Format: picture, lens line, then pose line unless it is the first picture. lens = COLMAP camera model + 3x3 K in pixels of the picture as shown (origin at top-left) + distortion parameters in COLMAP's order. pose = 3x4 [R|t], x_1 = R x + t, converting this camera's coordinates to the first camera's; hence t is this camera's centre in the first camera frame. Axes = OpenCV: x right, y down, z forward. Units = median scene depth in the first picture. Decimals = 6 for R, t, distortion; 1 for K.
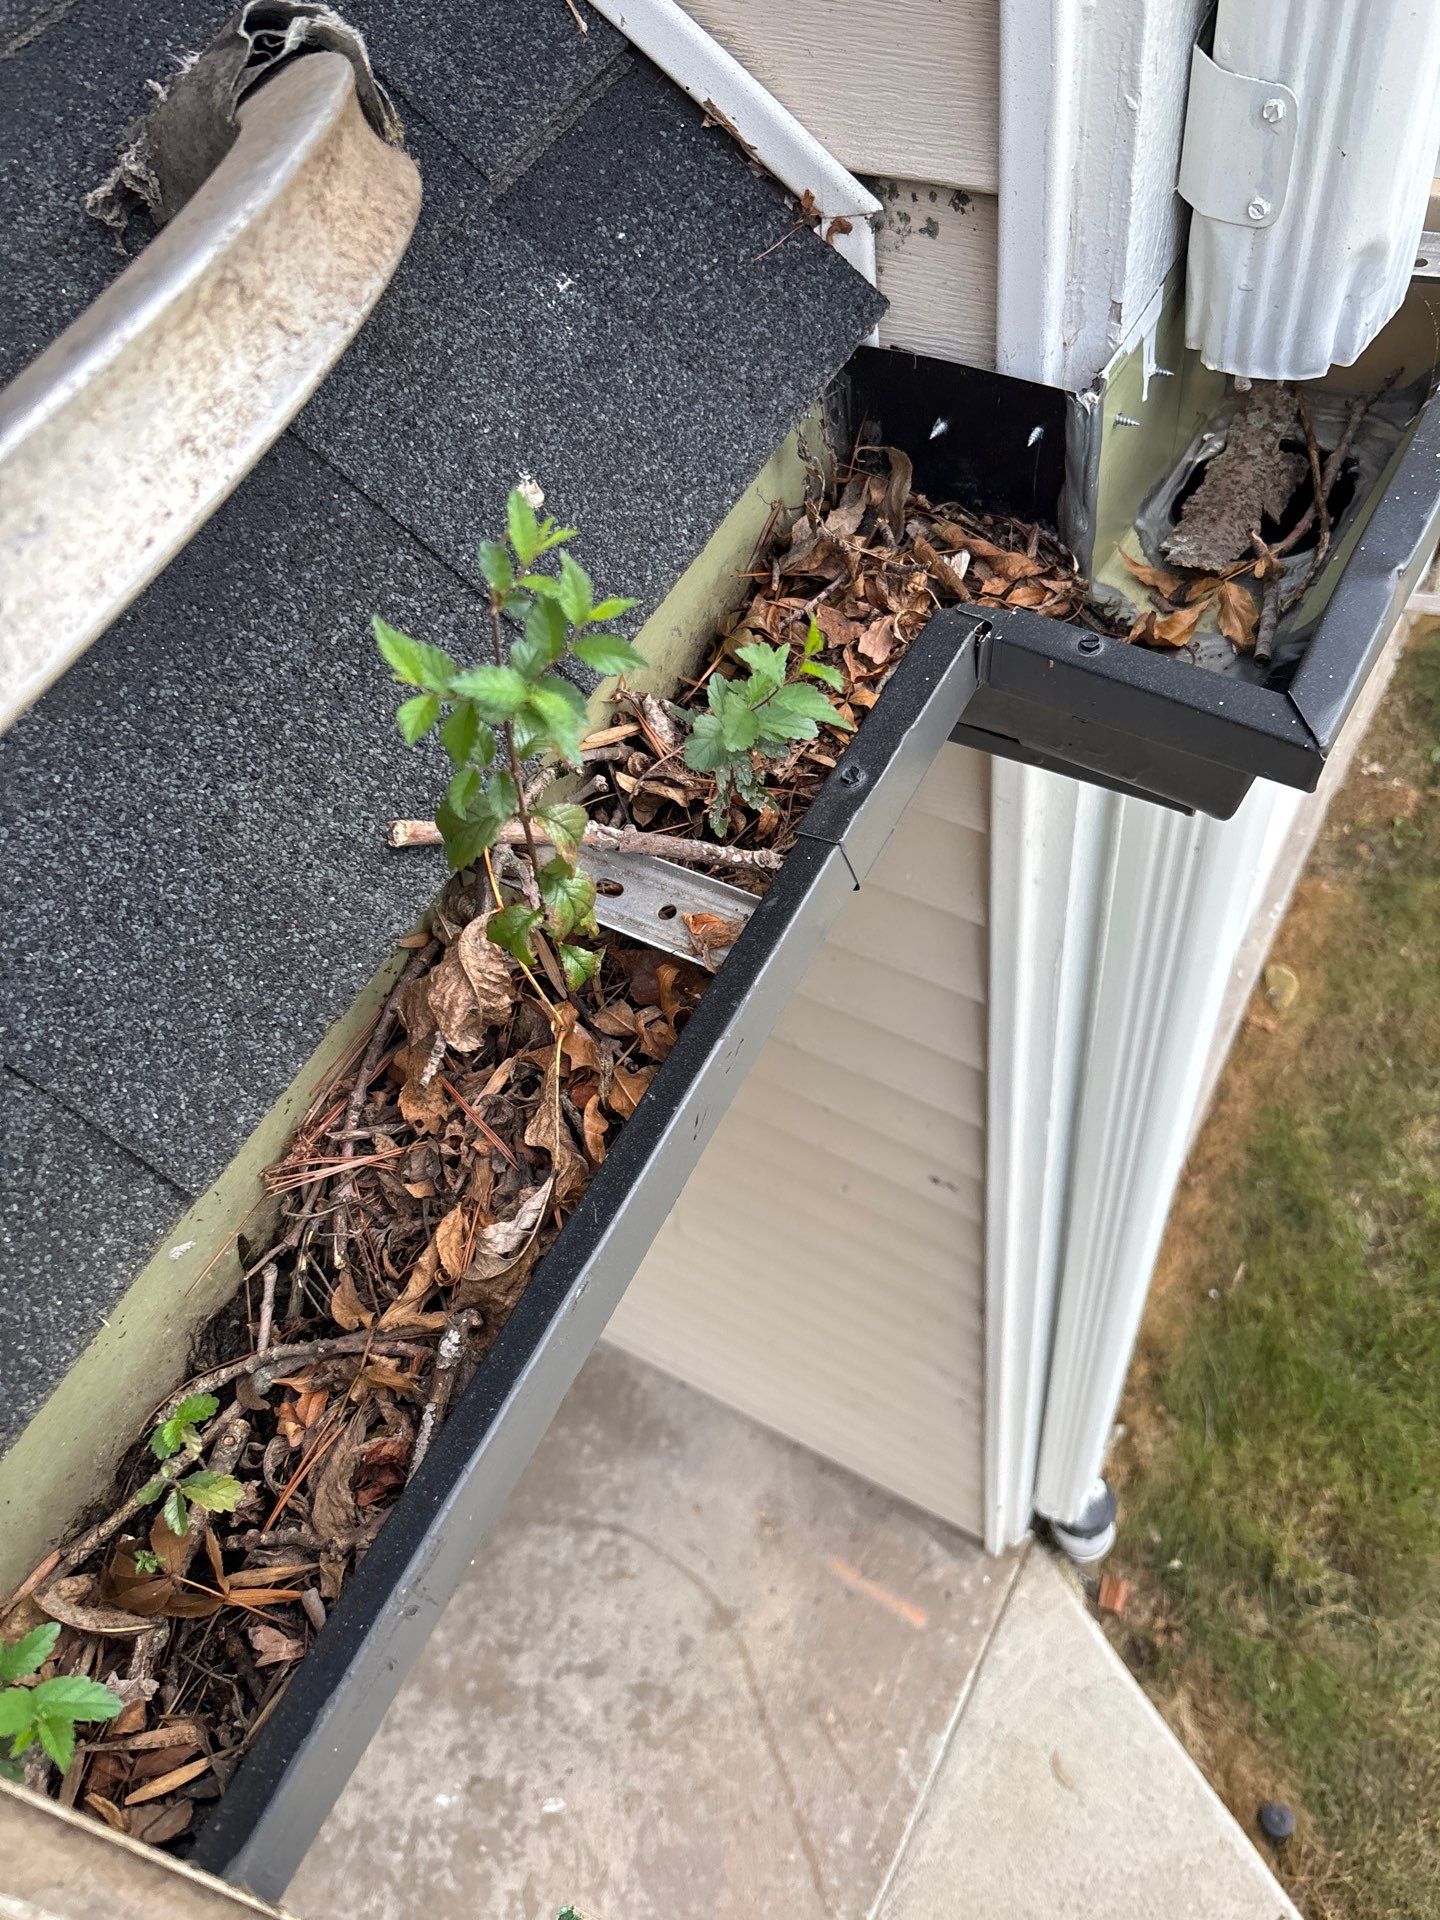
lens RADIAL K [[1550.4, 0, 715.5], [0, 1550.4, 1146.2], [0, 0, 1]] dist [0.019012, -0.021536]
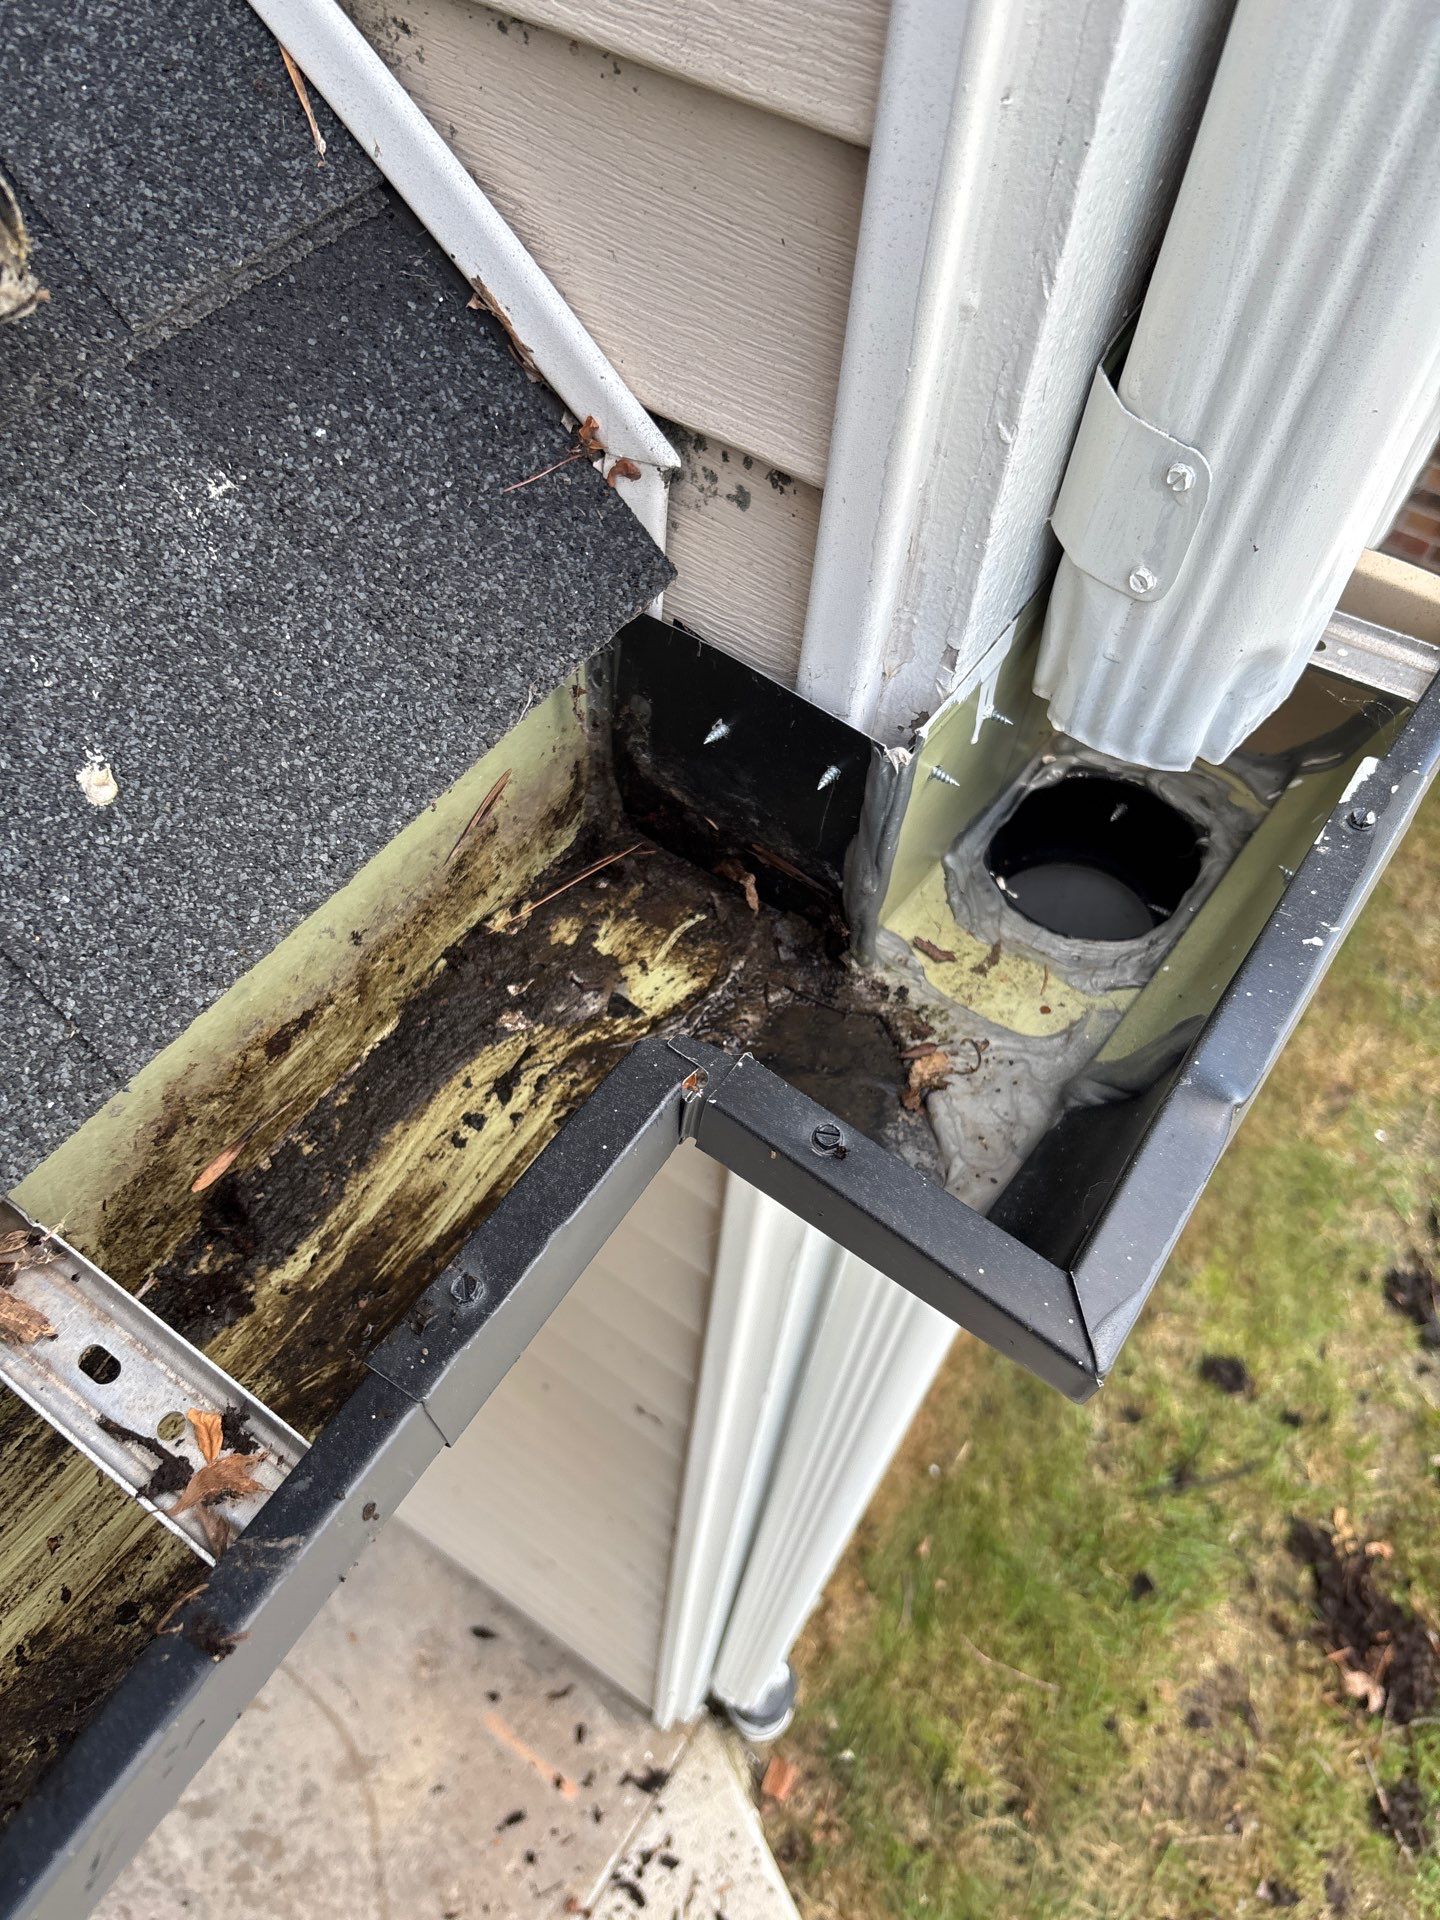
lens RADIAL K [[1425.9, 0, 724.5], [0, 1425.9, 1010.4], [0, 0, 1]] dist [0.014429, -0.027484]
pose [[0.978130, 0.172460, 0.116268, 0.091391], [-0.170057, 0.984966, -0.030358, -0.314376], [-0.119756, 0.009922, 0.992754, 0.296277]]
